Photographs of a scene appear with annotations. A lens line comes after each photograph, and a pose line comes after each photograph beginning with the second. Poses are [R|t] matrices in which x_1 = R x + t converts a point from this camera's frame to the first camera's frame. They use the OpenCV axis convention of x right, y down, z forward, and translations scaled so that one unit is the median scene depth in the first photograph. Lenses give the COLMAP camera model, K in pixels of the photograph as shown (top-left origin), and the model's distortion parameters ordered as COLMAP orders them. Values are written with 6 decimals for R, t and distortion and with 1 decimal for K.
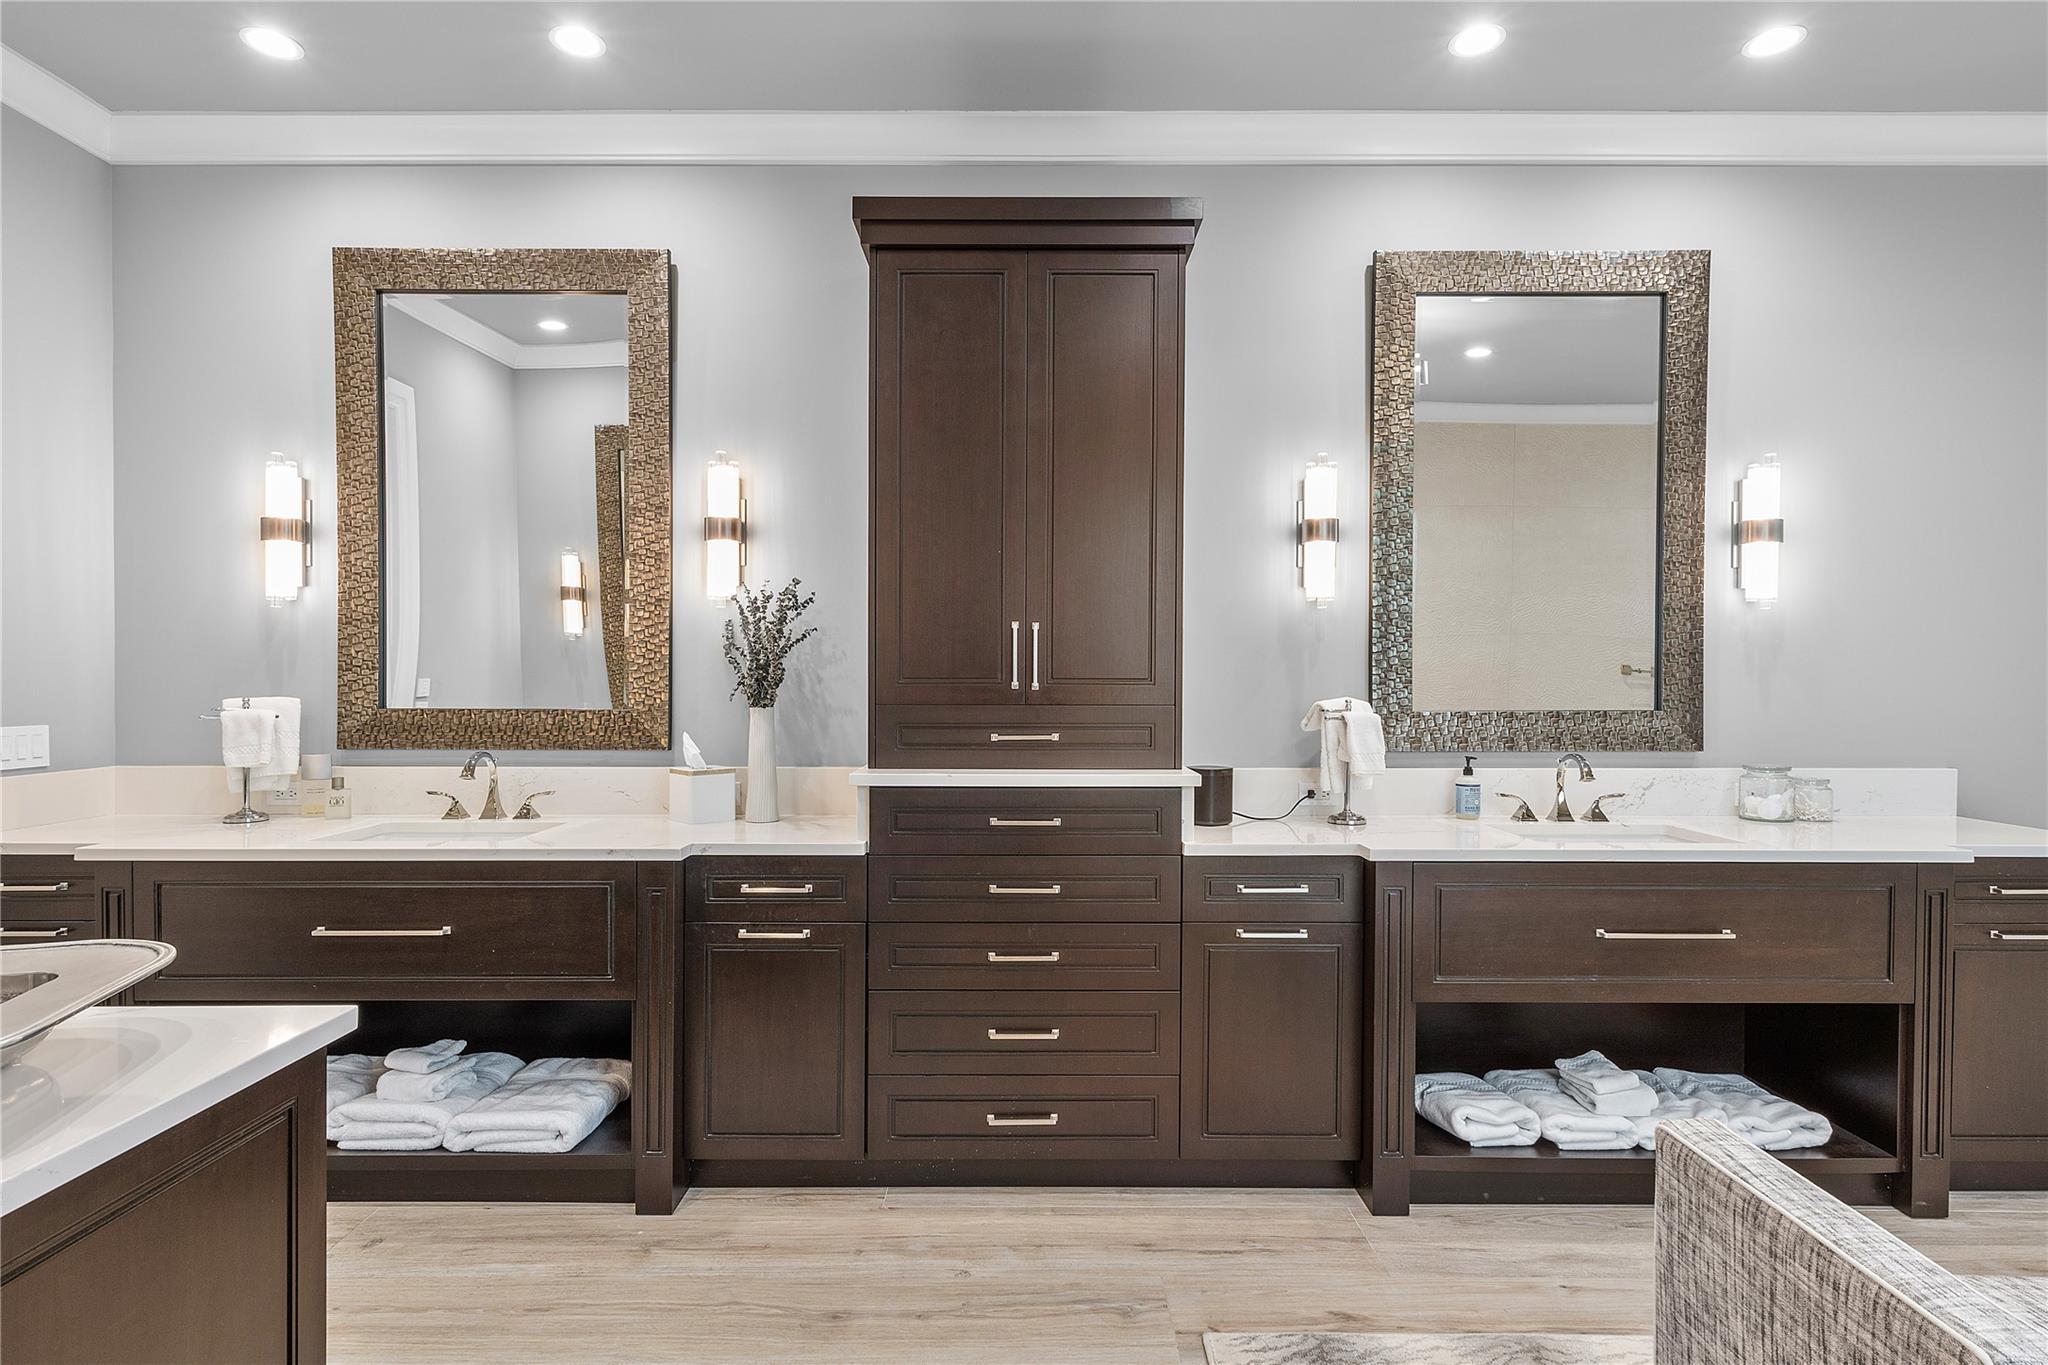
lens RADIAL K [[1029.4, 0, 1026.5], [0, 1029.4, 671.5], [0, 0, 1]] dist [0.001870, 0.000028]
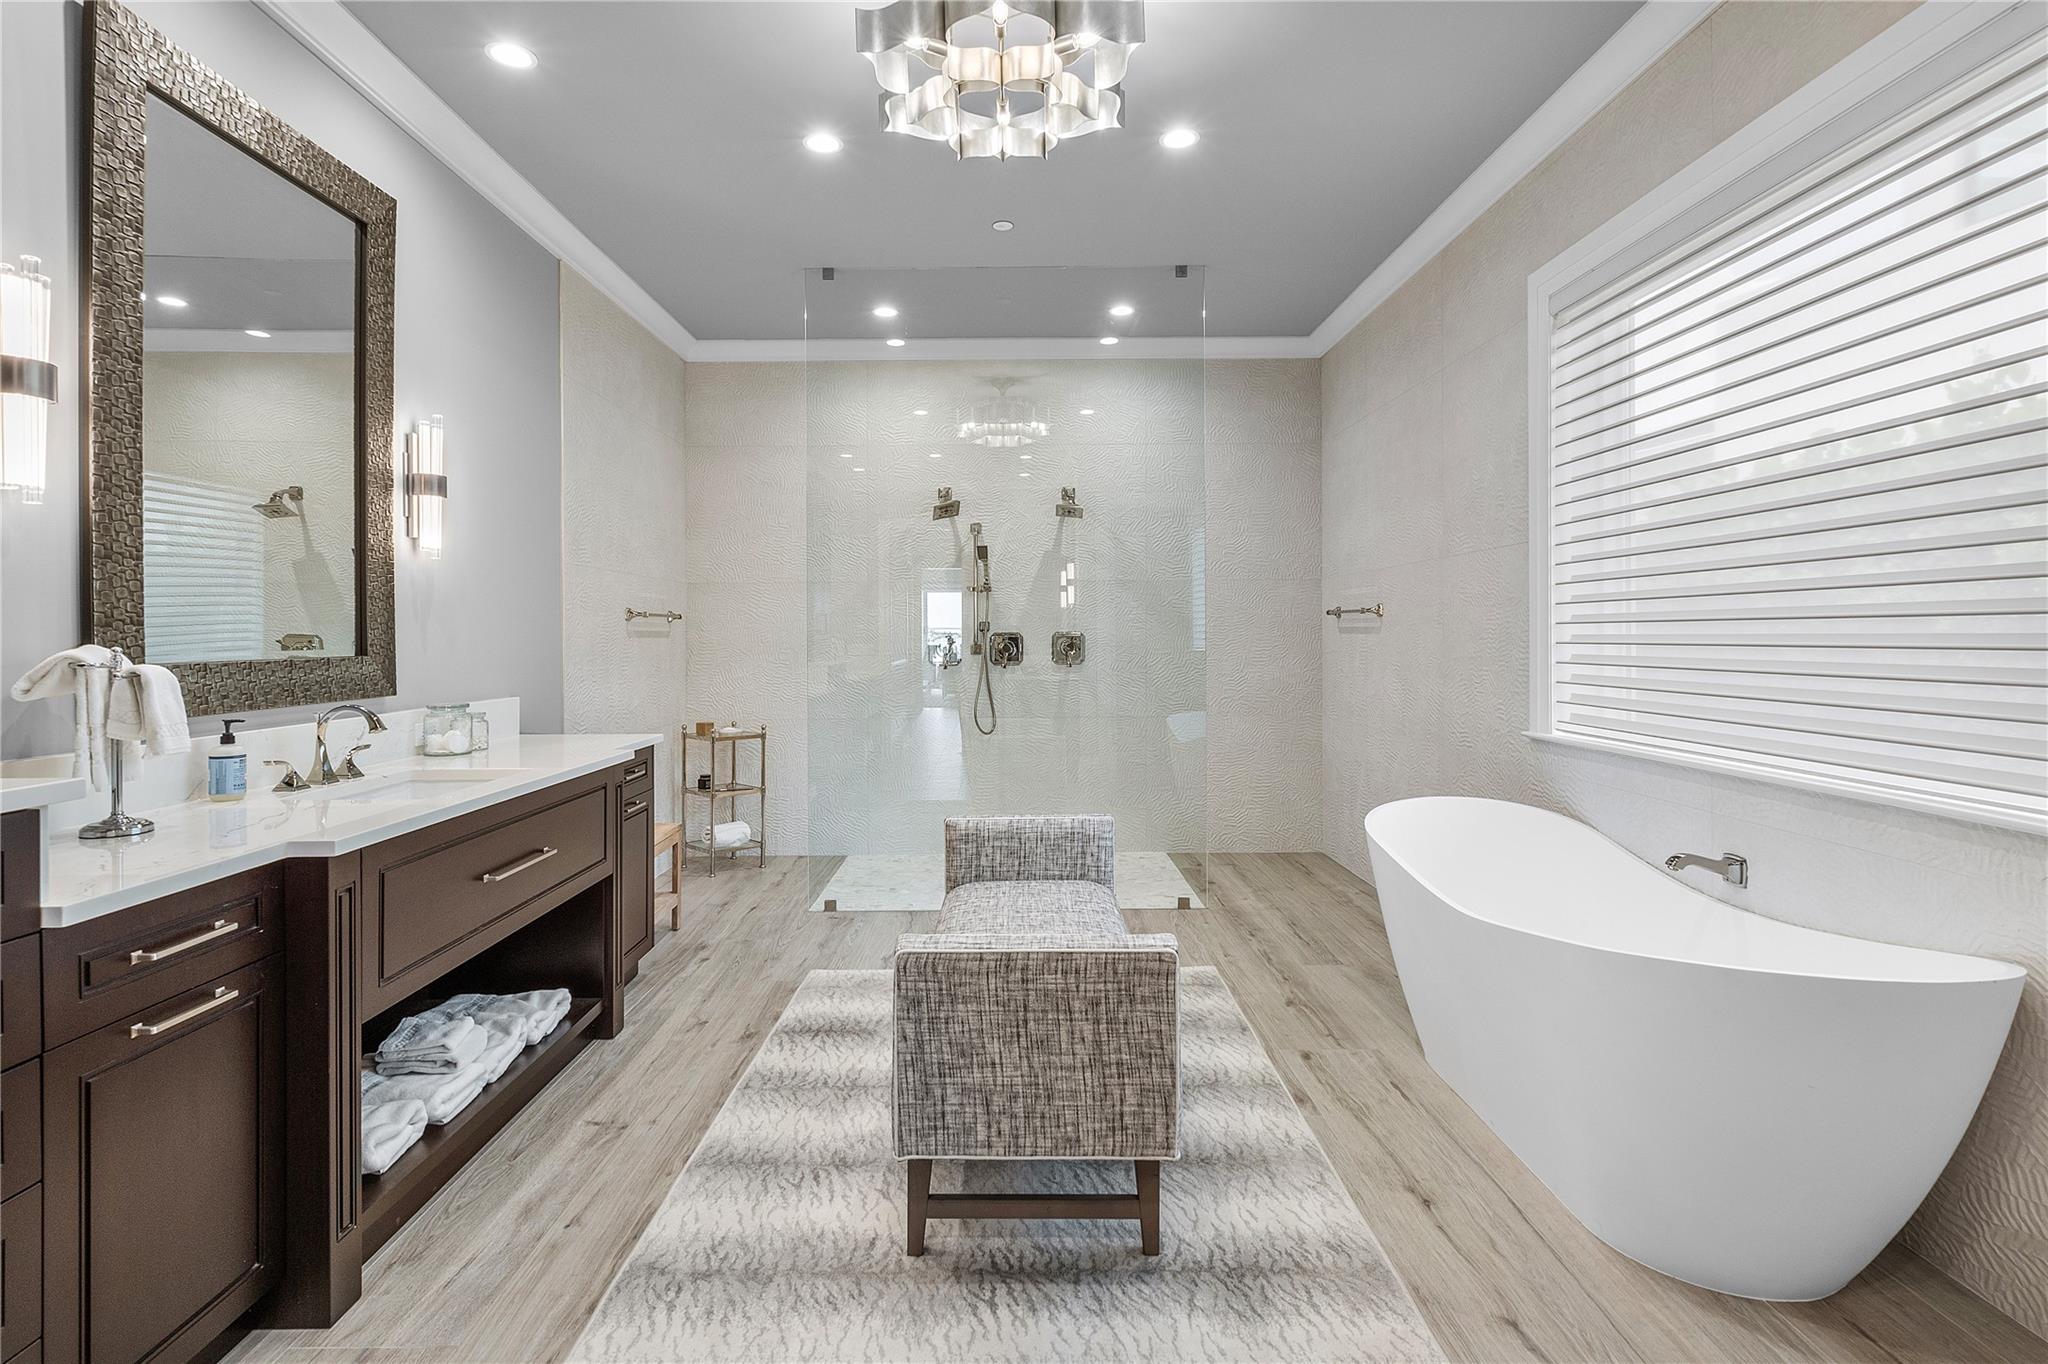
lens RADIAL K [[985.3, 0, 995.4], [0, 985.3, 640.7], [0, 0, 1]] dist [0.002153, 0.000227]
pose [[0.012407, -0.004512, 0.999913, -0.356500], [-0.002331, 0.999987, 0.004541, 0.021489], [-0.999920, -0.002387, 0.012397, 0.482424]]
